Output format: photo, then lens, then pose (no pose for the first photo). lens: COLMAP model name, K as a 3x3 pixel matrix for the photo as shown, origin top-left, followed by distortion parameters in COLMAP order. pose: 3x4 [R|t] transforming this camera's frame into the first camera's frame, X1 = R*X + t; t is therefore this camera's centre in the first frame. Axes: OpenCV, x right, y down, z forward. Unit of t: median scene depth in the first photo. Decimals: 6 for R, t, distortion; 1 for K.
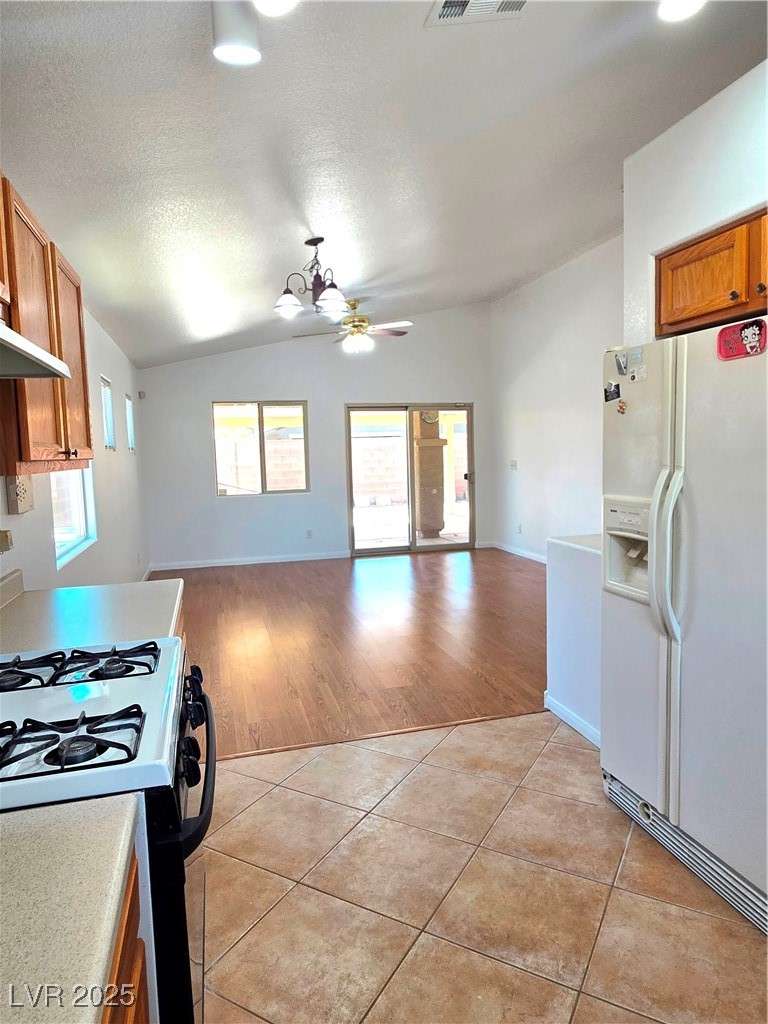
lens RADIAL K [[639.8, 0, 379.7], [0, 639.8, 509.3], [0, 0, 1]] dist [0.007336, -0.004340]
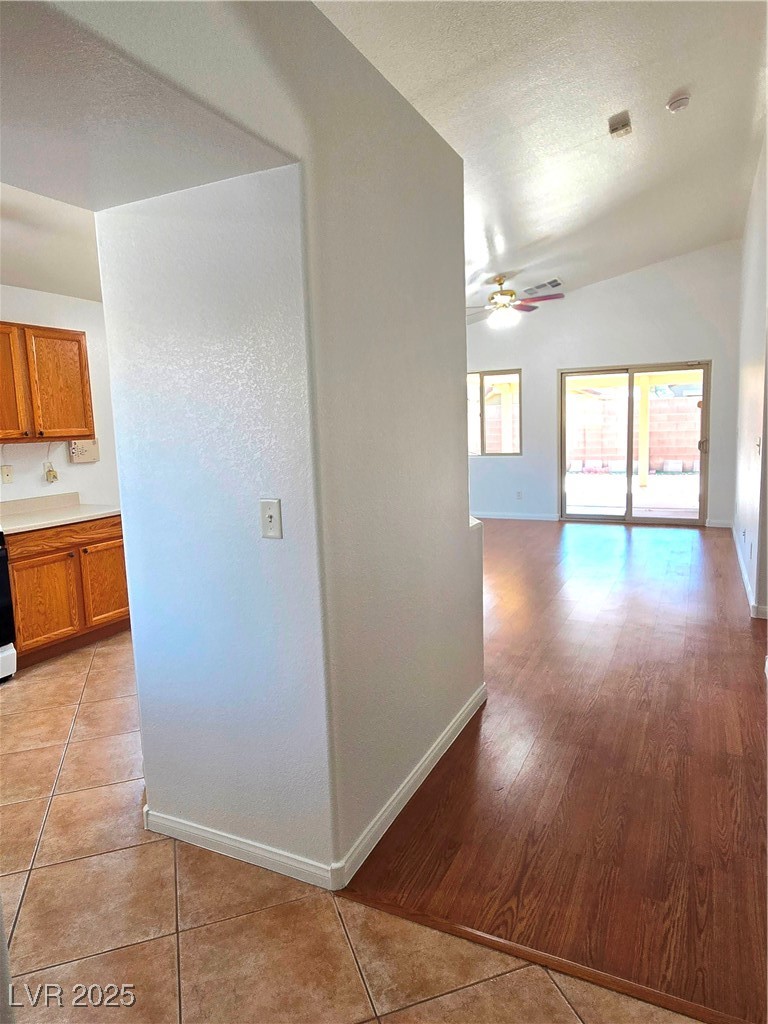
lens RADIAL K [[639.8, 0, 386.0], [0, 639.8, 502.2], [0, 0, 1]] dist [0.007336, -0.004340]
pose [[0.753767, 0.085684, -0.651531, 0.423332], [-0.047916, 0.995990, 0.075549, -0.019556], [0.655392, -0.025727, 0.754851, 0.050348]]
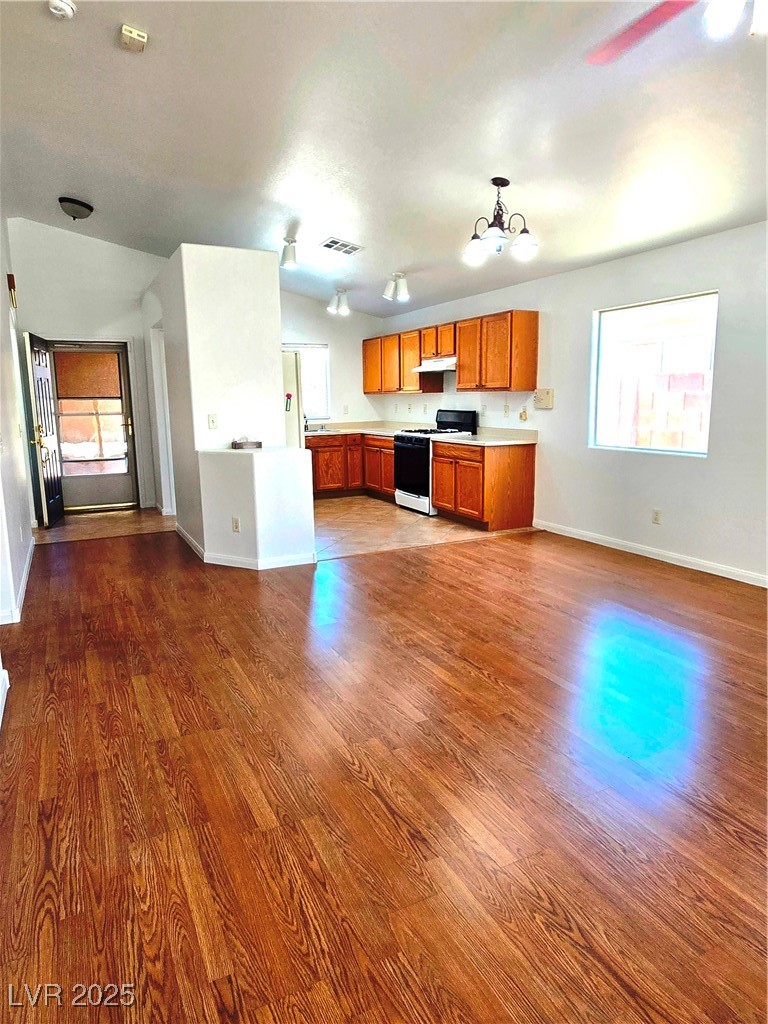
lens RADIAL K [[639.8, 0, 377.1], [0, 639.8, 509.1], [0, 0, 1]] dist [0.007336, -0.004340]
pose [[-0.980341, 0.076891, -0.181712, 0.161898], [0.025801, 0.962992, 0.268294, -0.091499], [0.195617, 0.258331, -0.946044, 1.025004]]
